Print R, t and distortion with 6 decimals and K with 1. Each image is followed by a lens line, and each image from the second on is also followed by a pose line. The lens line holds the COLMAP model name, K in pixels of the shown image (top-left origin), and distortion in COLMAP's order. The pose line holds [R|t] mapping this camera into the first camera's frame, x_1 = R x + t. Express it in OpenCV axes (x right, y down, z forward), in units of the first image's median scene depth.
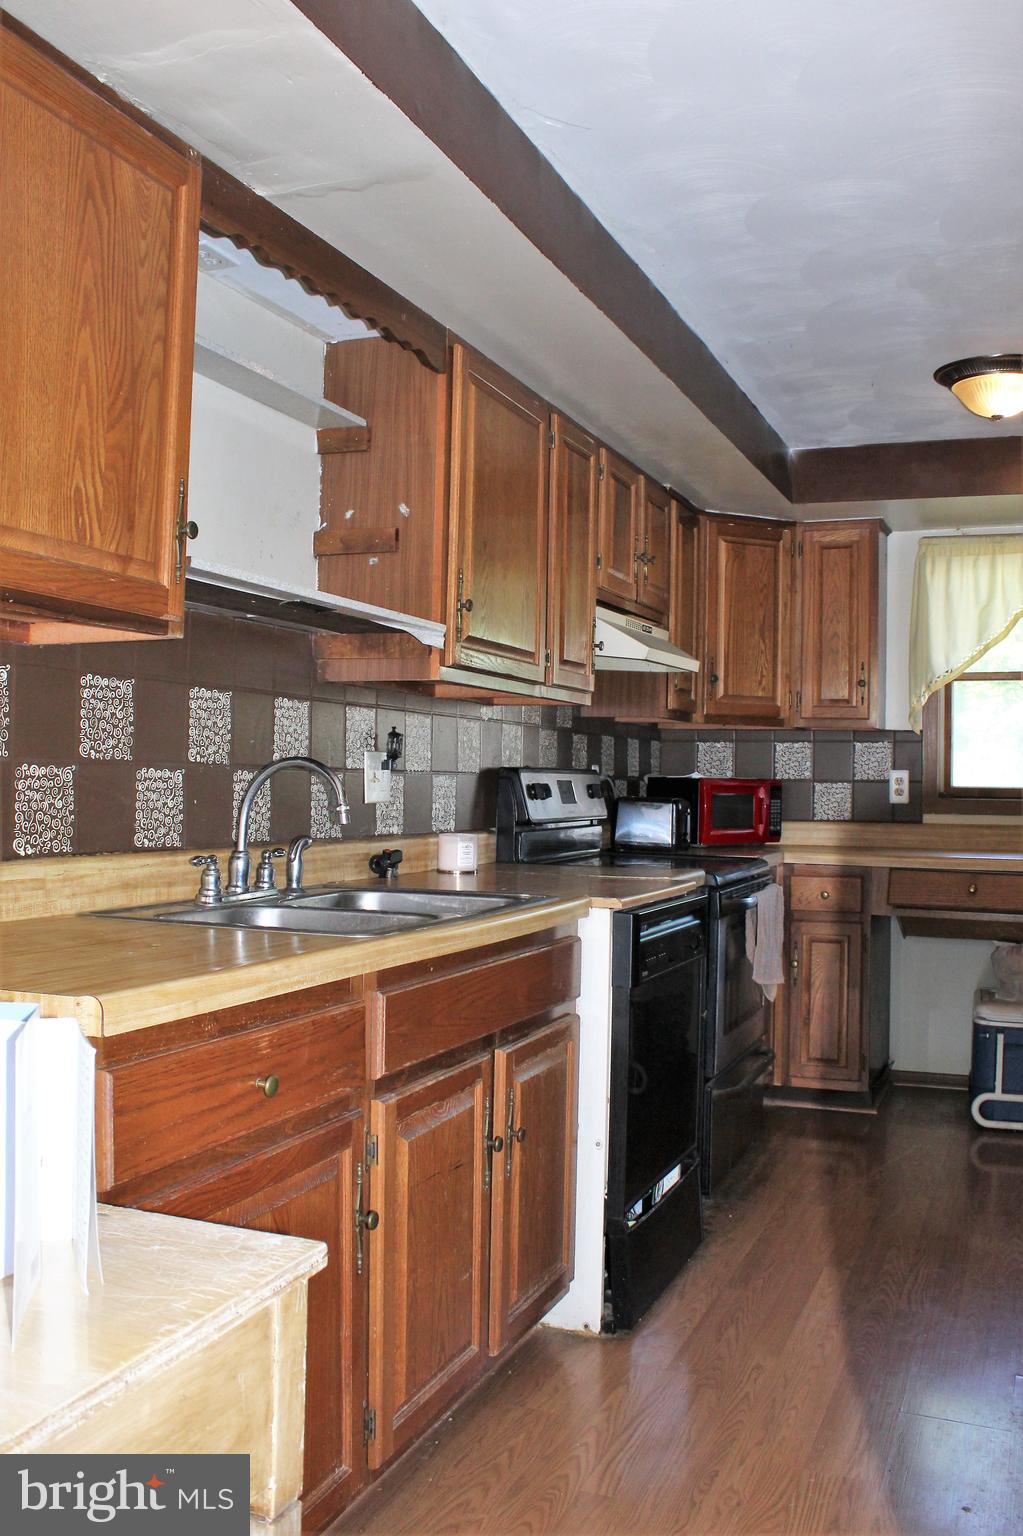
lens RADIAL K [[1270.1, 0, 511.5], [0, 1270.1, 768.0], [0, 0, 1]] dist [-0.113317, 0.005706]
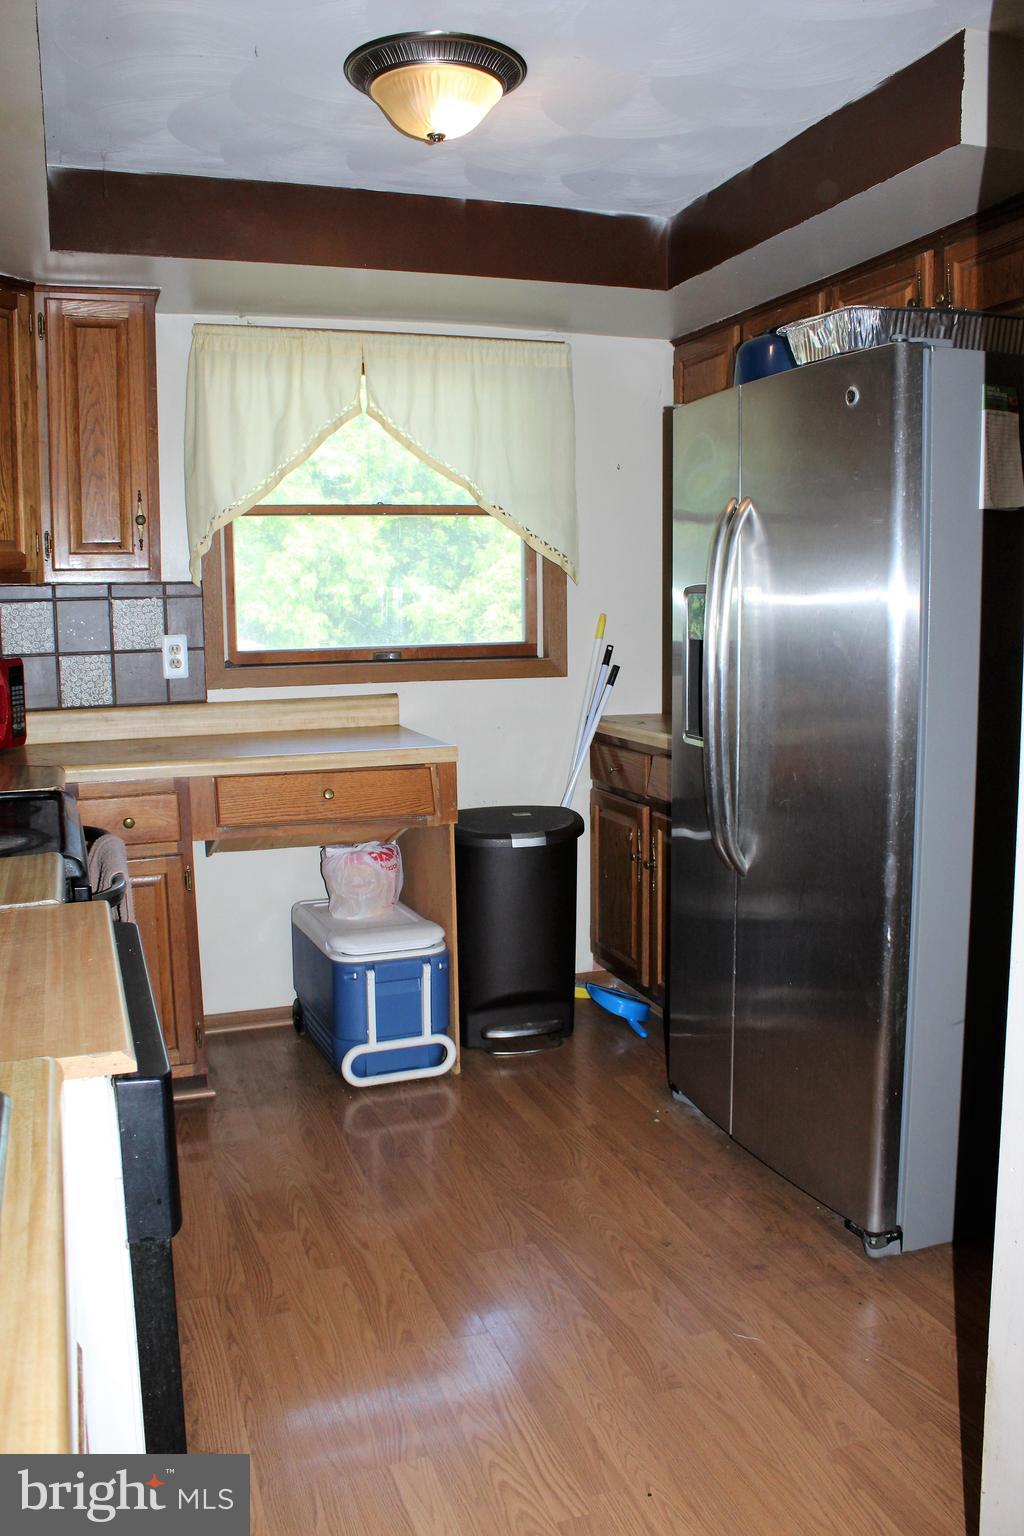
lens RADIAL K [[1270.1, 0, 512.0], [0, 1270.1, 768.0], [0, 0, 1]] dist [-0.113317, 0.005706]
pose [[0.755247, -0.111903, 0.645817, -0.039329], [0.022422, 0.989152, 0.145173, -0.025783], [-0.655056, -0.095161, 0.749564, 0.302770]]
